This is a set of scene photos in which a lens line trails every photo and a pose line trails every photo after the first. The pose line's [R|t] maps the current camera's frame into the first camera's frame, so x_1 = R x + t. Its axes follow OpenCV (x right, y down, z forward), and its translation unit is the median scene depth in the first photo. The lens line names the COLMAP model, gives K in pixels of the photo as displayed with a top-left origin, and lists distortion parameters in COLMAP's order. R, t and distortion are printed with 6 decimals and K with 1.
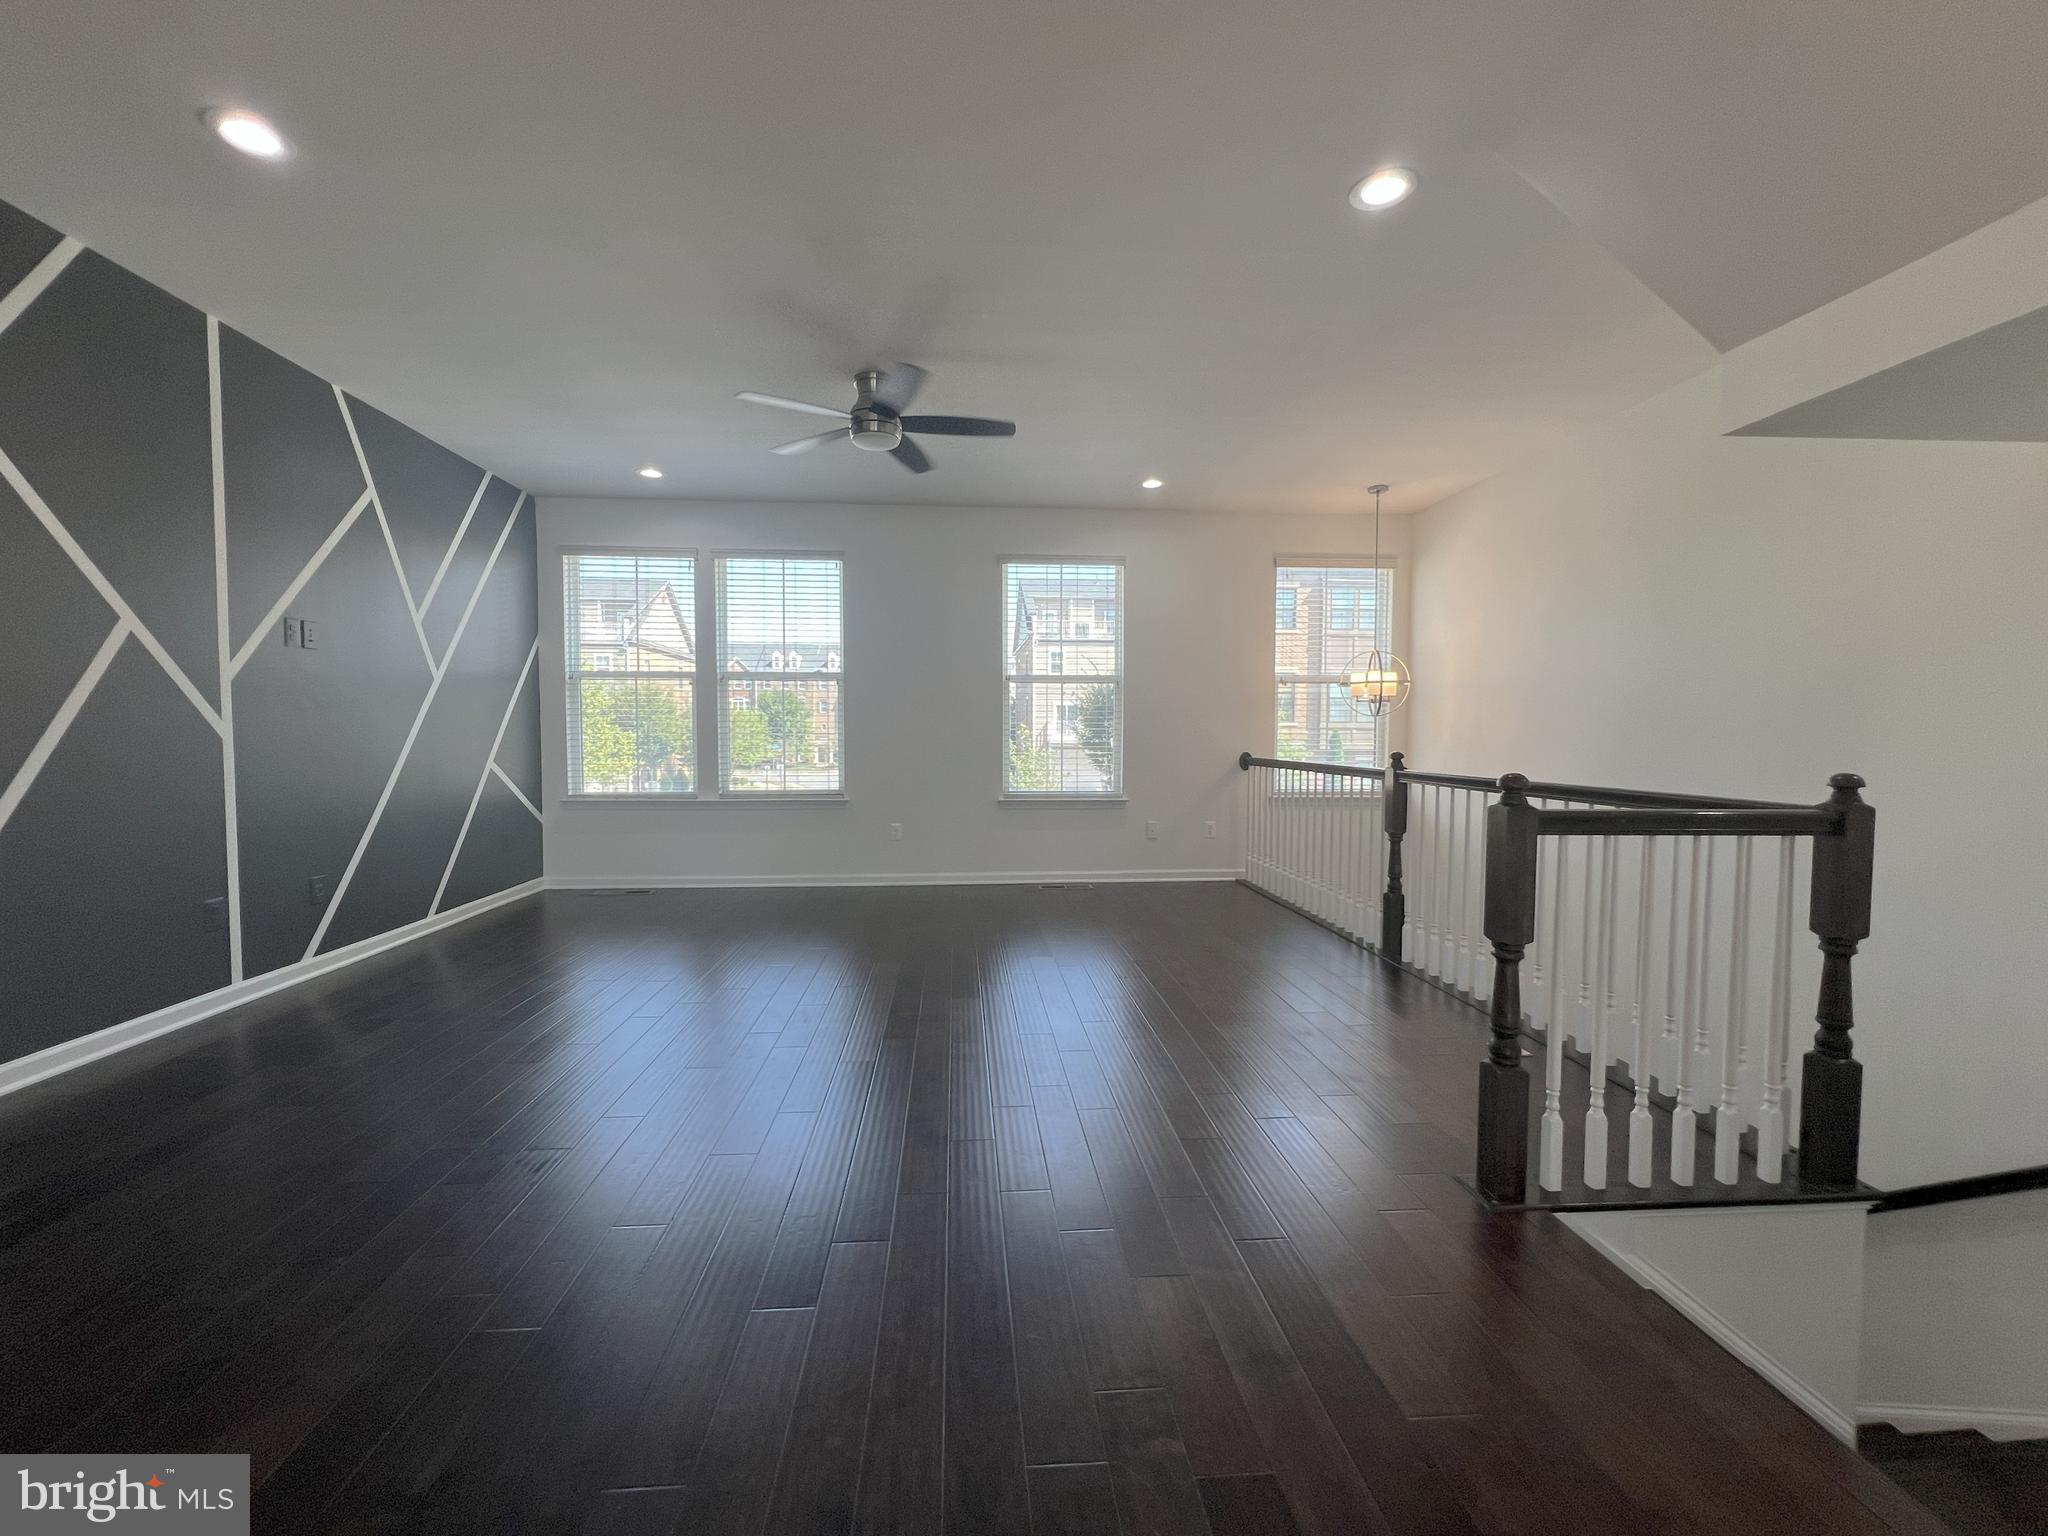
lens RADIAL K [[836.9, 0, 1031.2], [0, 836.9, 773.8], [0, 0, 1]] dist [0.000916, 0.000342]
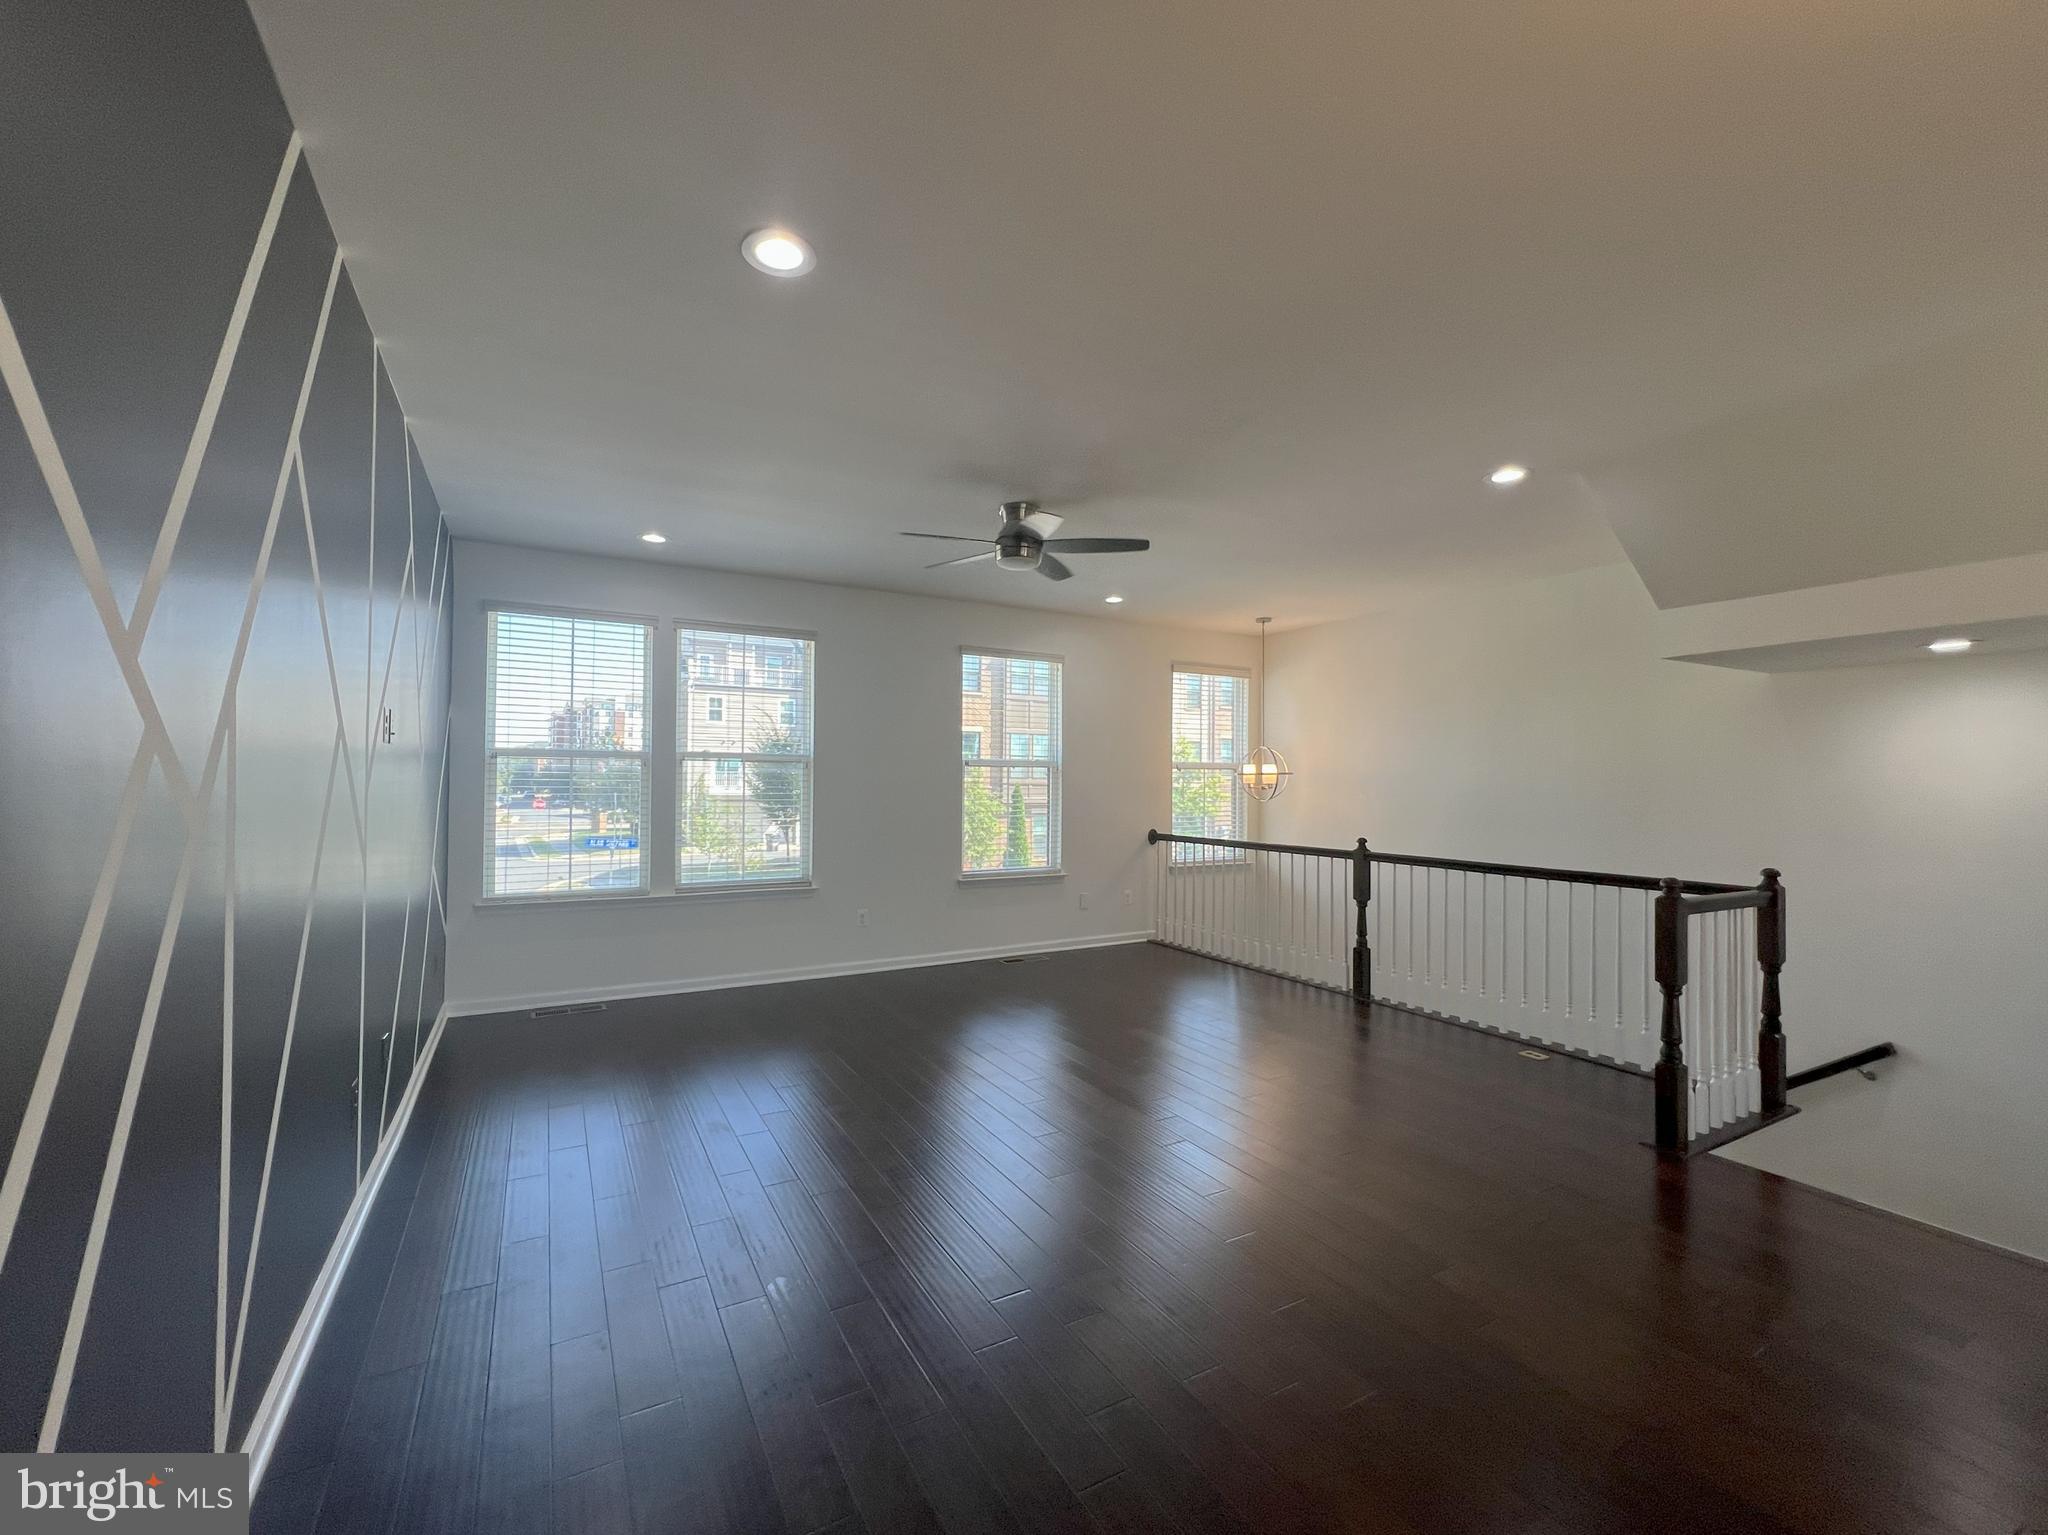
lens RADIAL K [[836.9, 0, 1031.2], [0, 836.9, 773.3], [0, 0, 1]] dist [0.000916, 0.000342]
pose [[0.906376, 0.009184, 0.422373, -0.394956], [0.015287, 0.998396, -0.054512, -0.042747], [-0.422196, 0.055865, 0.904781, 0.019040]]
